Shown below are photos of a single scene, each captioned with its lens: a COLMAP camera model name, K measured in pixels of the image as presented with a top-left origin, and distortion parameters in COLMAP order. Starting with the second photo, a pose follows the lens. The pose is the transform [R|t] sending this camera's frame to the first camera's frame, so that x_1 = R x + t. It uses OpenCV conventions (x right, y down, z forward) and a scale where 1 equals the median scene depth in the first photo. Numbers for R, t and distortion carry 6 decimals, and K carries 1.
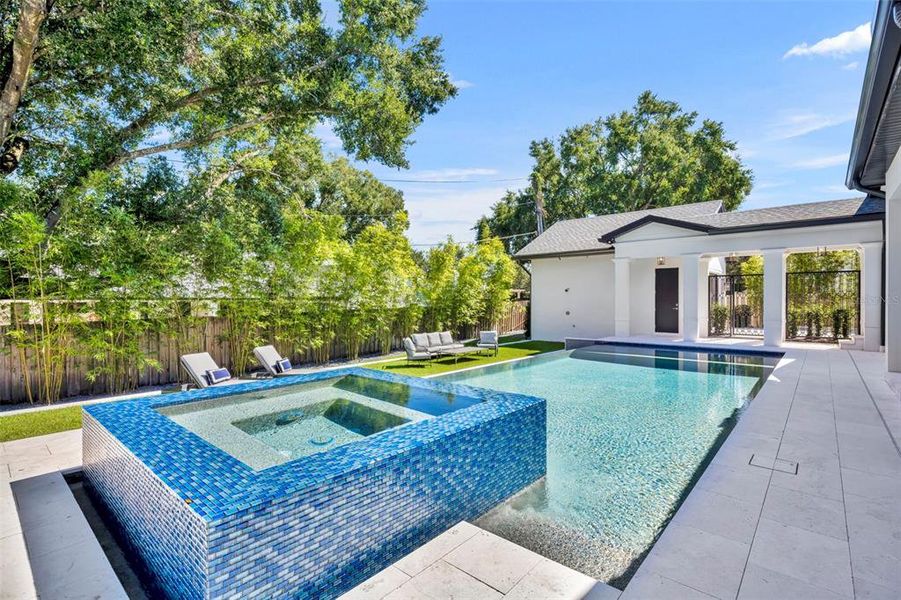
lens RADIAL K [[411.8, 0, 457.2], [0, 411.8, 305.6], [0, 0, 1]] dist [-0.004853, -0.001399]
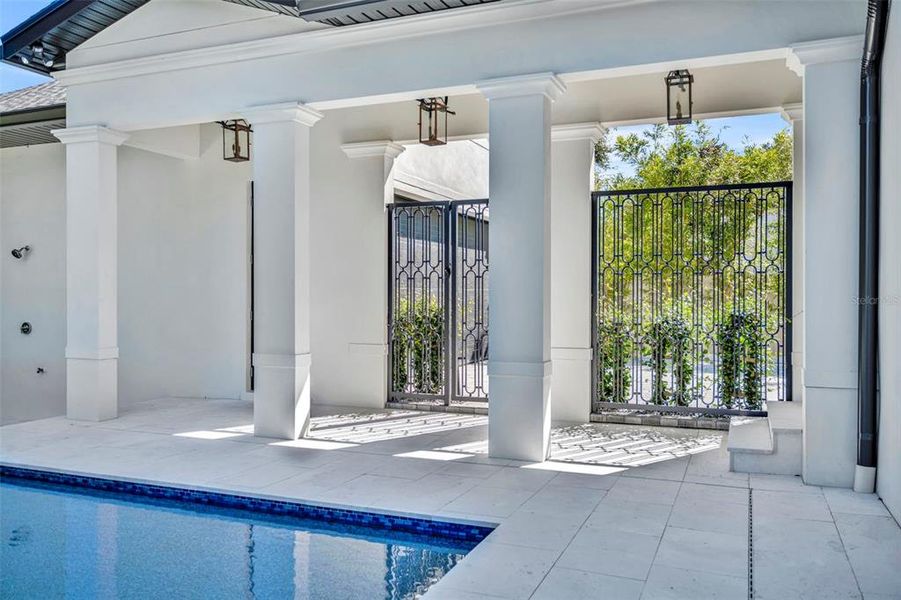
lens RADIAL K [[715.9, 0, 451.9], [0, 715.9, 305.3], [0, 0, 1]] dist [0.004397, 0.004164]
pose [[0.949251, 0.002313, 0.314512, 0.477443], [-0.000139, 0.999976, -0.006936, 0.005672], [-0.314521, 0.006540, 0.949228, 0.474954]]
